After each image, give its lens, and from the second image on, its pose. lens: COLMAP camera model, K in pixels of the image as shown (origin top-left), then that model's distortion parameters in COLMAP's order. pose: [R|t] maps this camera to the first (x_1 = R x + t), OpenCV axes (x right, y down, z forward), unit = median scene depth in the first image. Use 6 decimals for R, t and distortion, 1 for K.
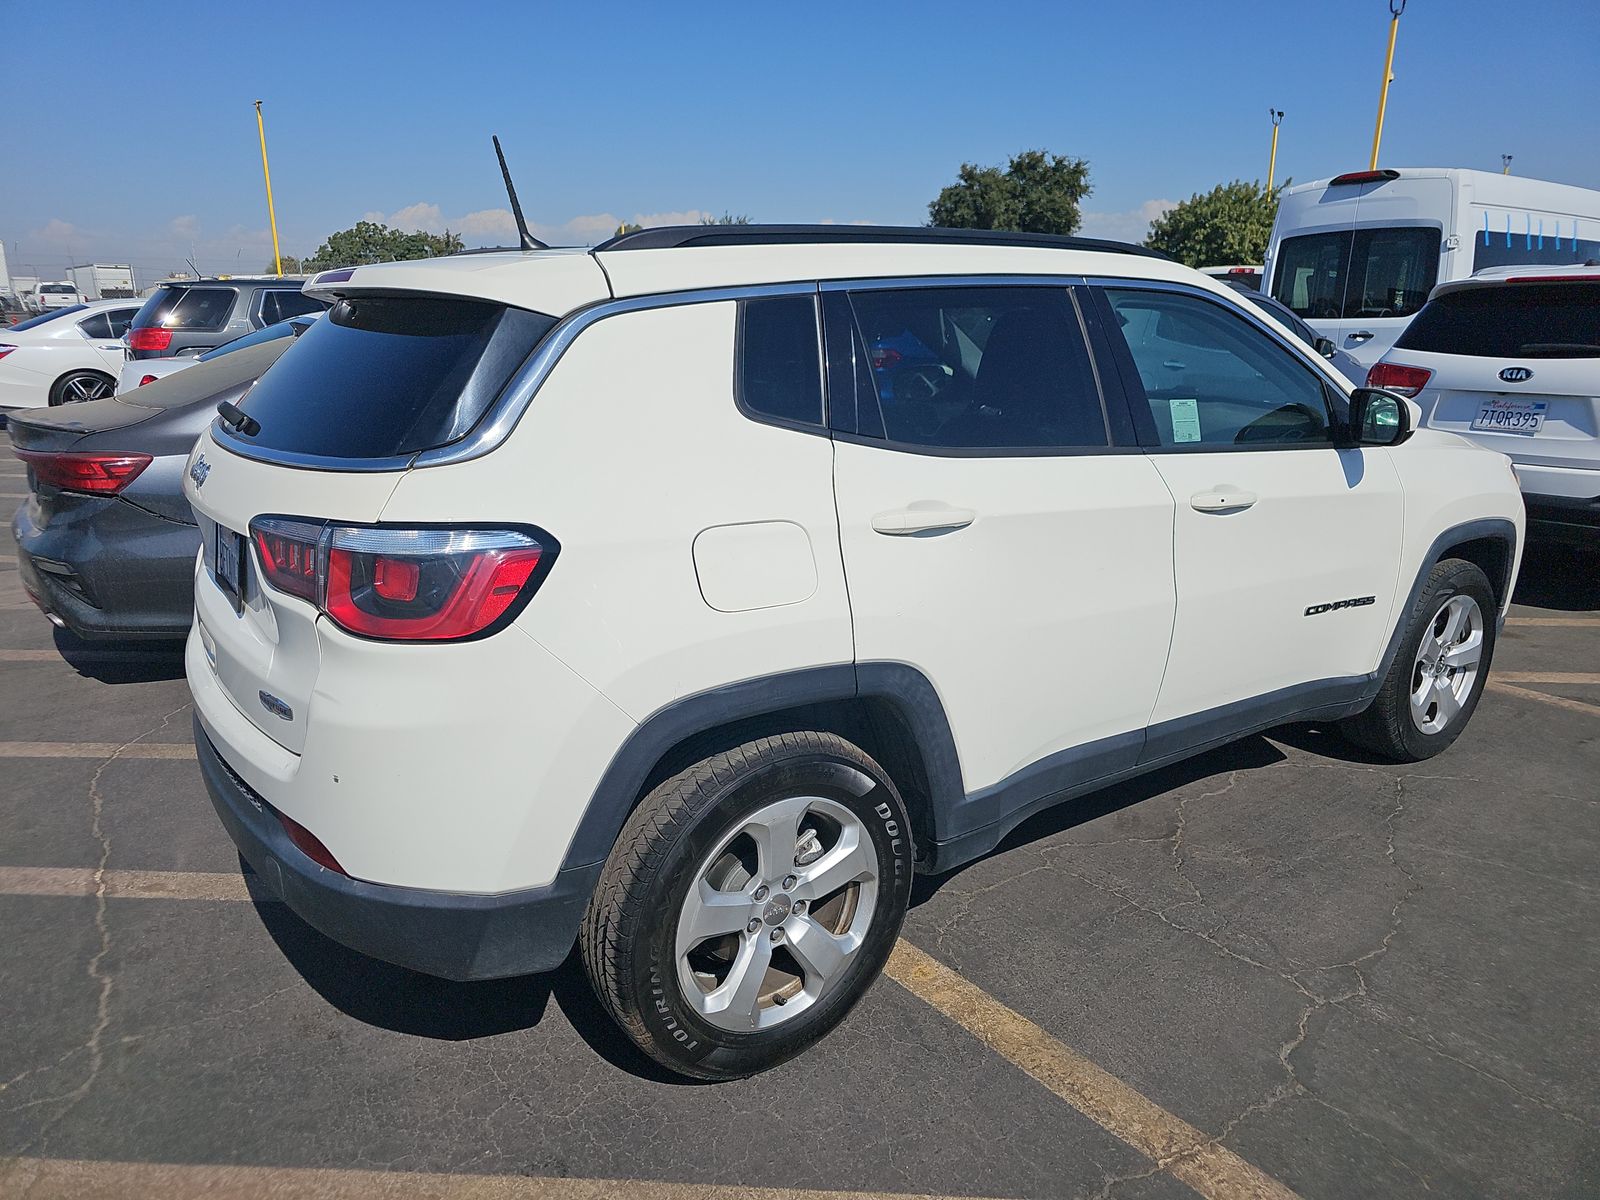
lens RADIAL K [[1086.7, 0, 791.1], [0, 1086.7, 597.2], [0, 0, 1]] dist [0.021415, -0.015880]
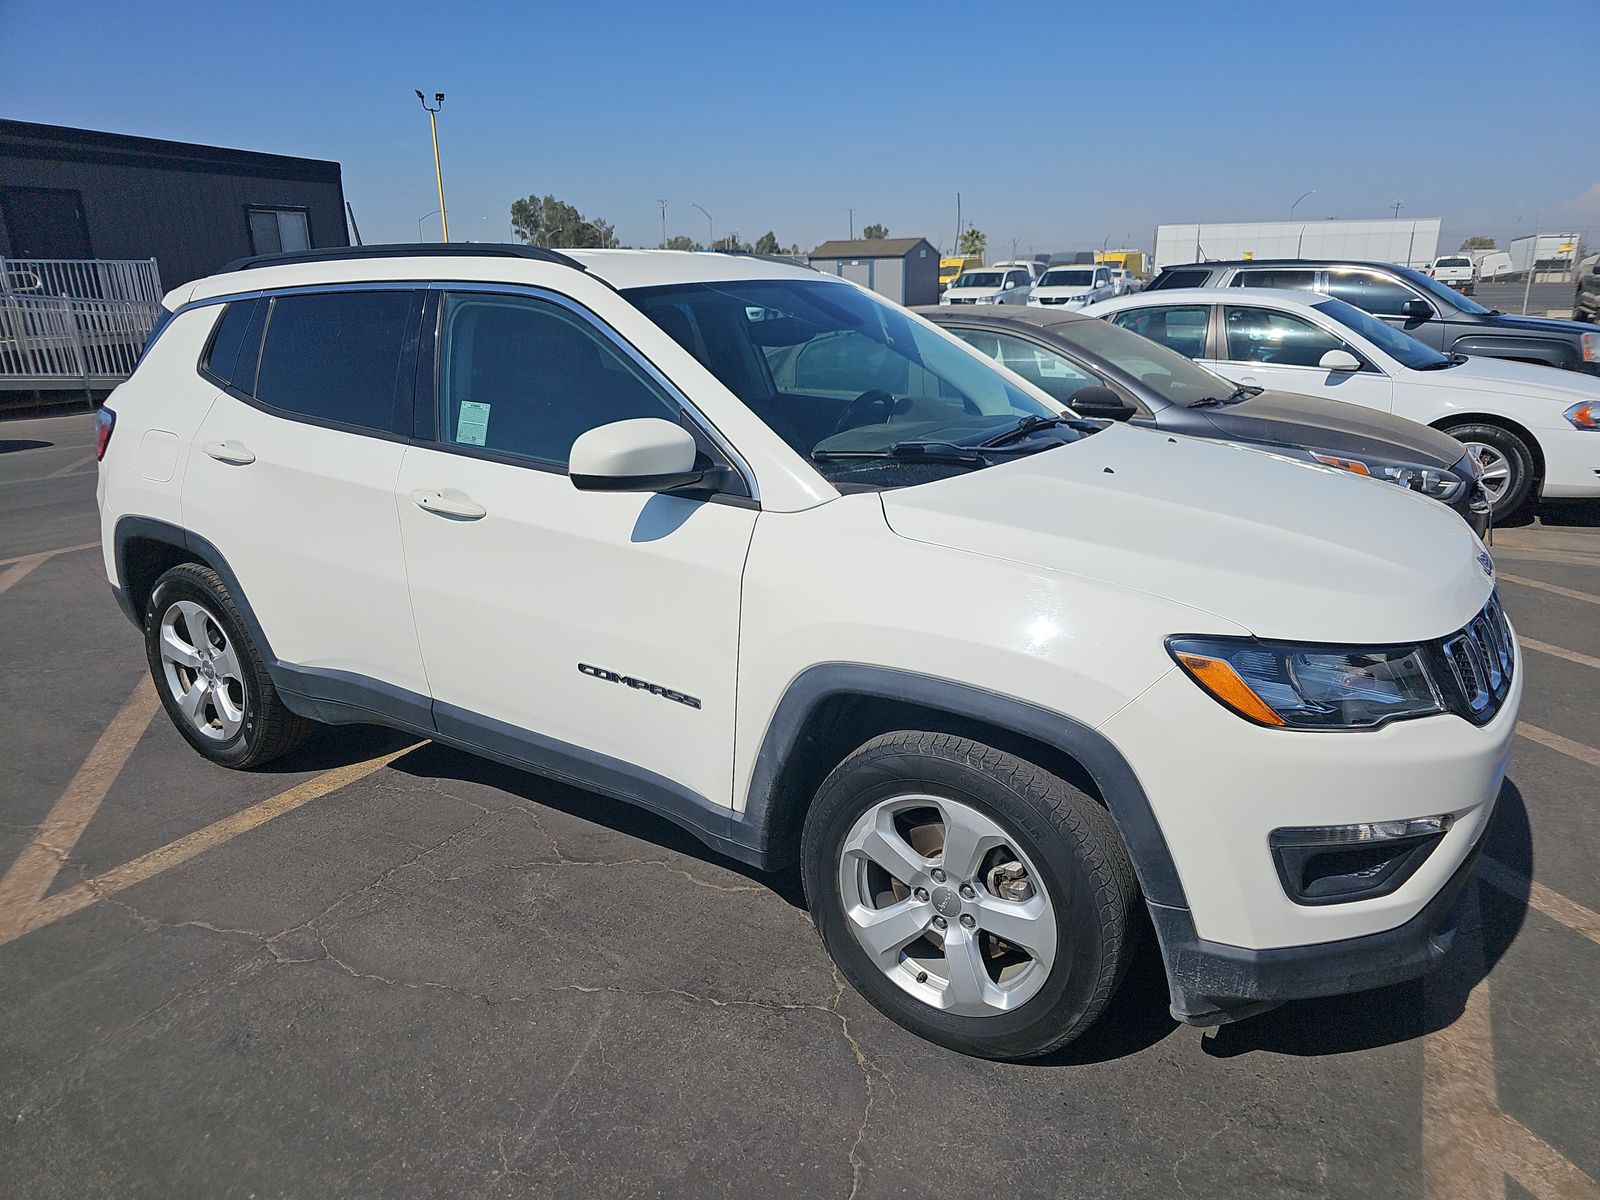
lens RADIAL K [[1086.7, 0, 792.7], [0, 1086.7, 601.7], [0, 0, 1]] dist [0.021415, -0.015880]
pose [[0.374966, 0.257168, -0.890654, 1.091475], [-0.232182, 0.956183, 0.178340, -0.194196], [0.897492, 0.139923, 0.418246, 0.663062]]
